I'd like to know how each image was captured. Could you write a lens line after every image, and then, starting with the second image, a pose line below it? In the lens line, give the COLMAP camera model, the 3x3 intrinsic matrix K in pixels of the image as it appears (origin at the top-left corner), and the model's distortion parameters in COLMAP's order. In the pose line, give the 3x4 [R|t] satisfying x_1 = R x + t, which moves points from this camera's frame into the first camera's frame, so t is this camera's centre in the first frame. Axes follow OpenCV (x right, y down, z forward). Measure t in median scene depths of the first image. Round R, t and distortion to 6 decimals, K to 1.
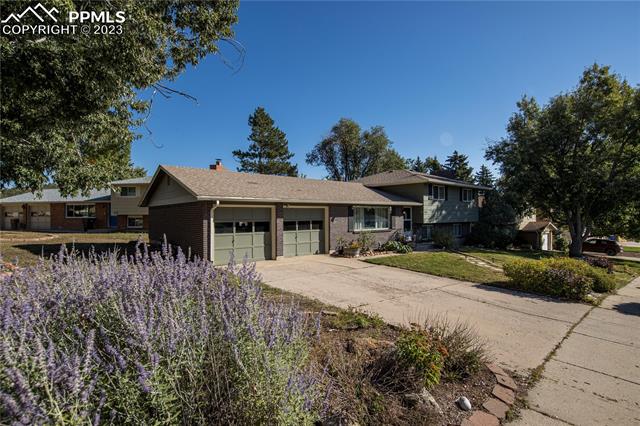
lens RADIAL K [[304.1, 0, 318.6], [0, 304.1, 214.6], [0, 0, 1]] dist [0.002191, 0.000294]
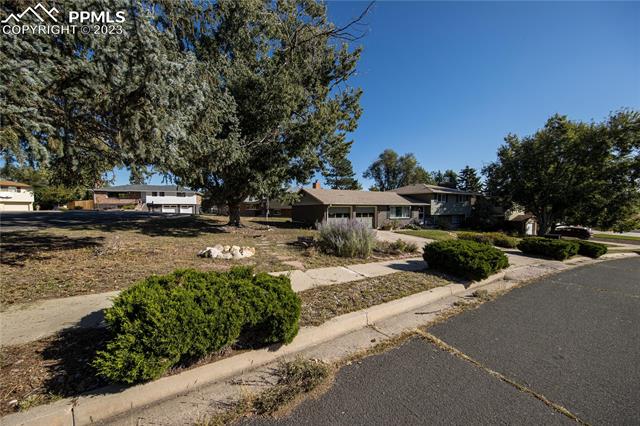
lens RADIAL K [[203.8, 0, 316.1], [0, 203.8, 212.5], [0, 0, 1]] dist [-0.008340, -0.000139]
pose [[0.968064, 0.012021, -0.250414, -0.015216], [-0.006065, 0.999680, 0.024540, -0.010301], [0.250629, -0.022237, 0.967828, -0.310724]]
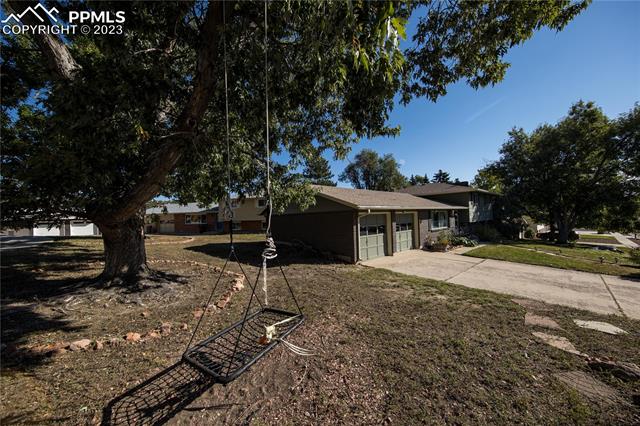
lens RADIAL K [[203.8, 0, 317.9], [0, 203.8, 214.7], [0, 0, 1]] dist [-0.008340, -0.000139]
pose [[0.999340, -0.025678, -0.025688, -0.248704], [0.025416, 0.999622, -0.010478, -0.010525], [0.025947, 0.009818, 0.999615, 0.090686]]
